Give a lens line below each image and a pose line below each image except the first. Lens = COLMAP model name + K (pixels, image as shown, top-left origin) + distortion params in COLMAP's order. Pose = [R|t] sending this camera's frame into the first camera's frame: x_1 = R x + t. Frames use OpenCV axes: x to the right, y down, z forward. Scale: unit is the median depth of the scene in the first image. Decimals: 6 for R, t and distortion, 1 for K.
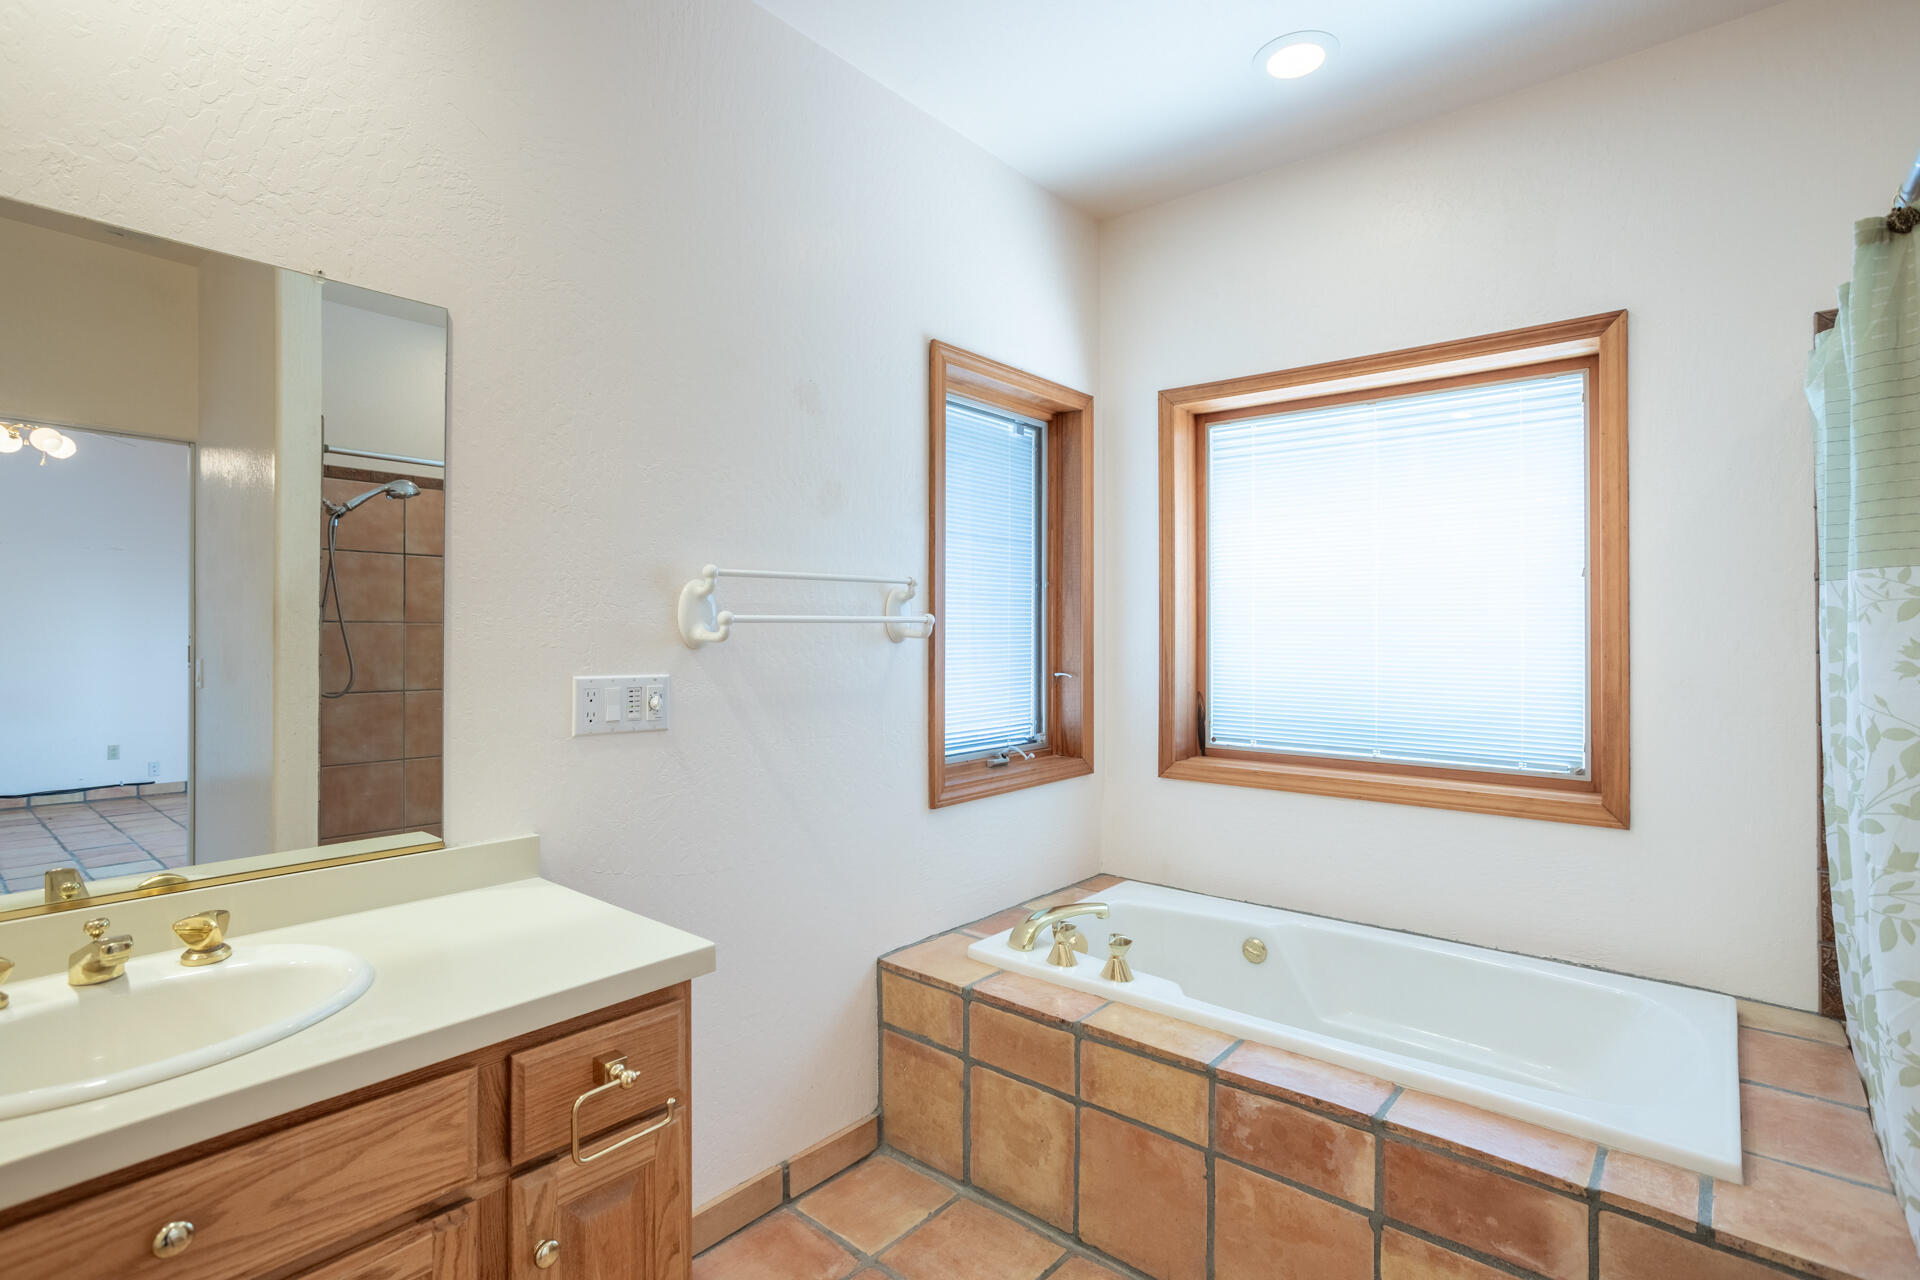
lens RADIAL K [[924.7, 0, 951.8], [0, 924.7, 629.1], [0, 0, 1]] dist [-0.054329, 0.026739]
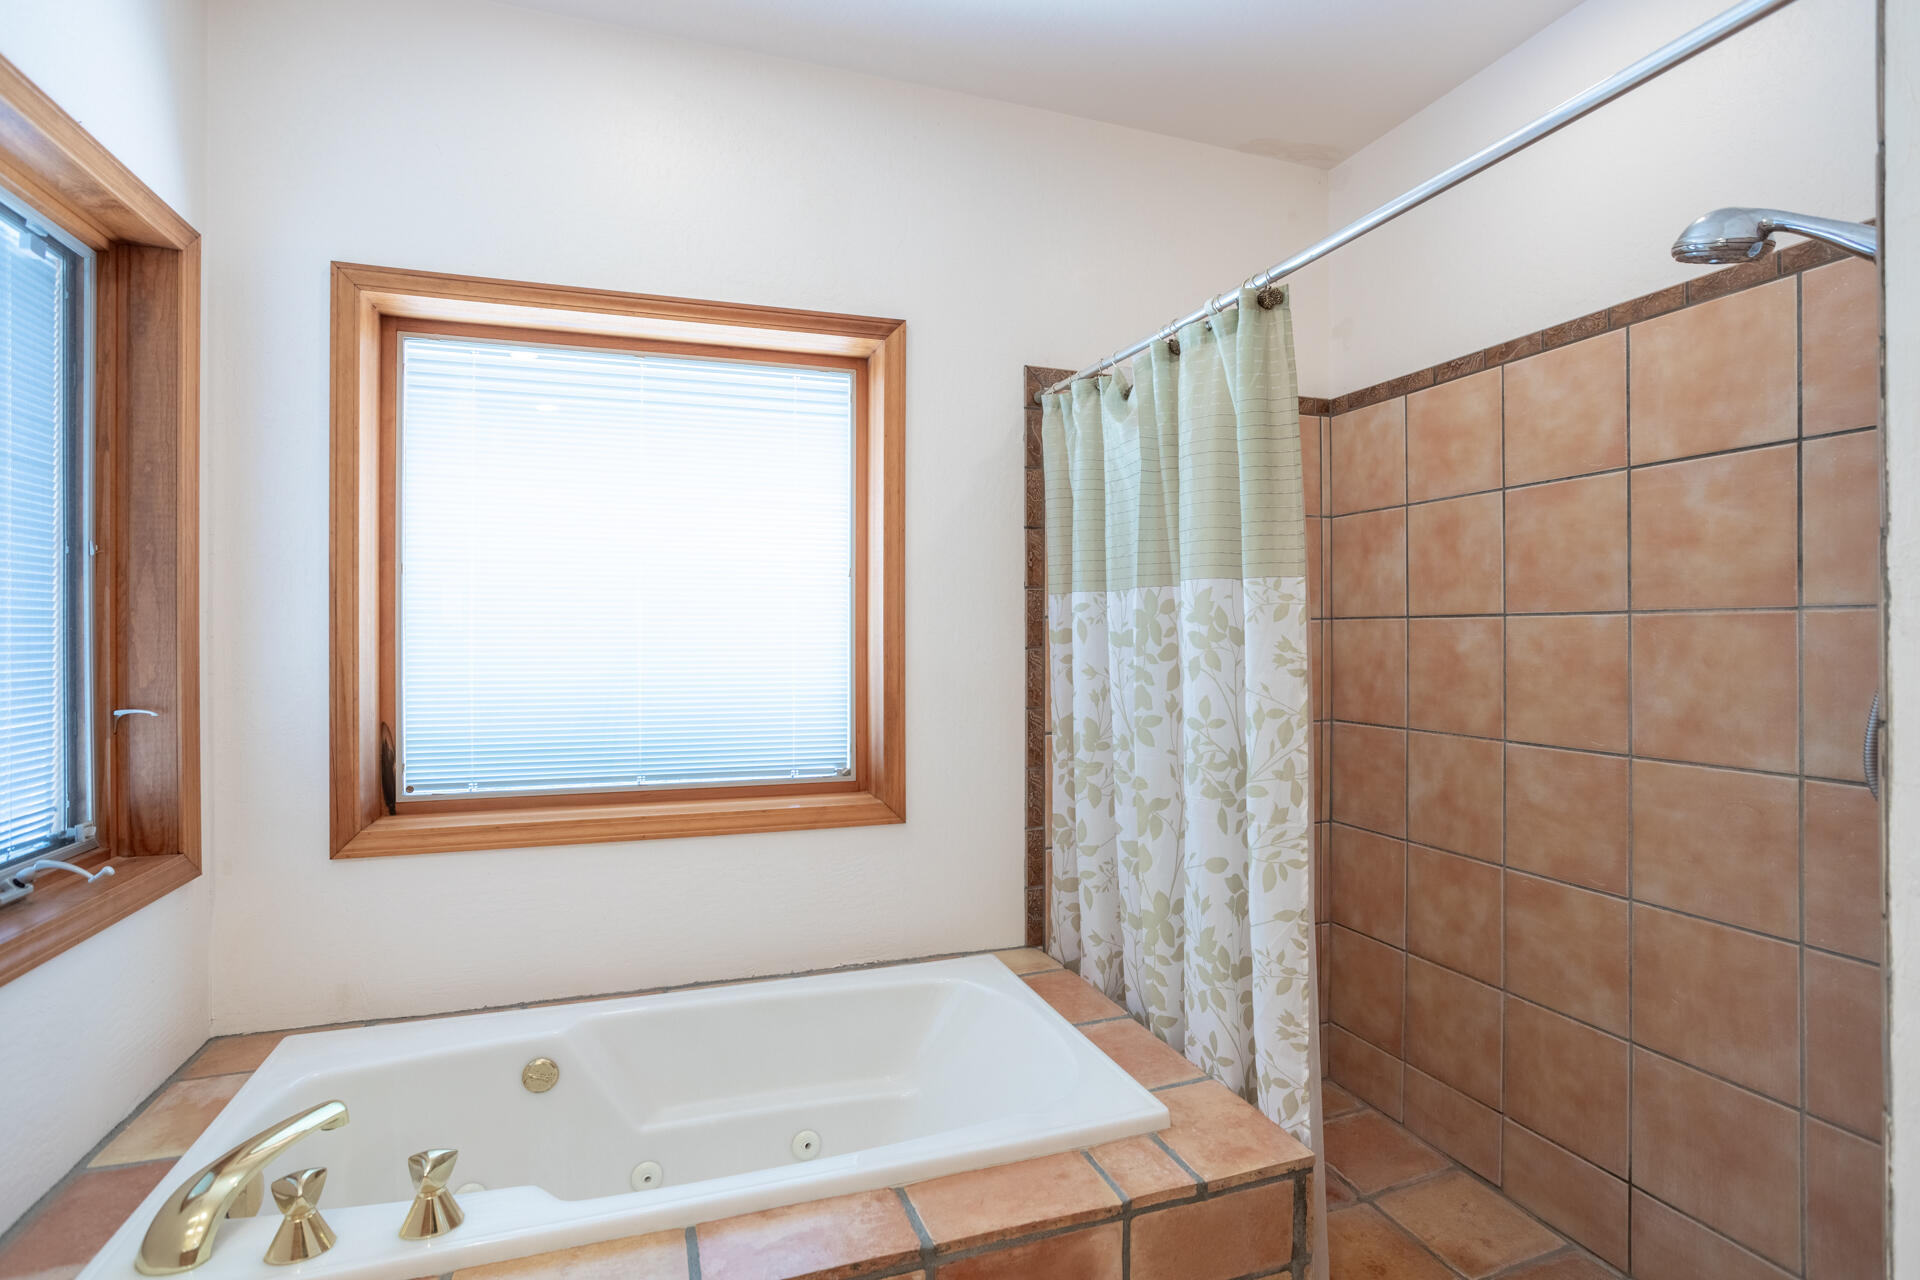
lens RADIAL K [[932.9, 0, 965.3], [0, 932.9, 638.3], [0, 0, 1]] dist [-0.066055, 0.030406]
pose [[0.502368, -0.007787, 0.864619, -0.107276], [0.002169, 0.999968, 0.007745, 0.001456], [-0.864651, -0.002015, 0.502368, 0.311498]]
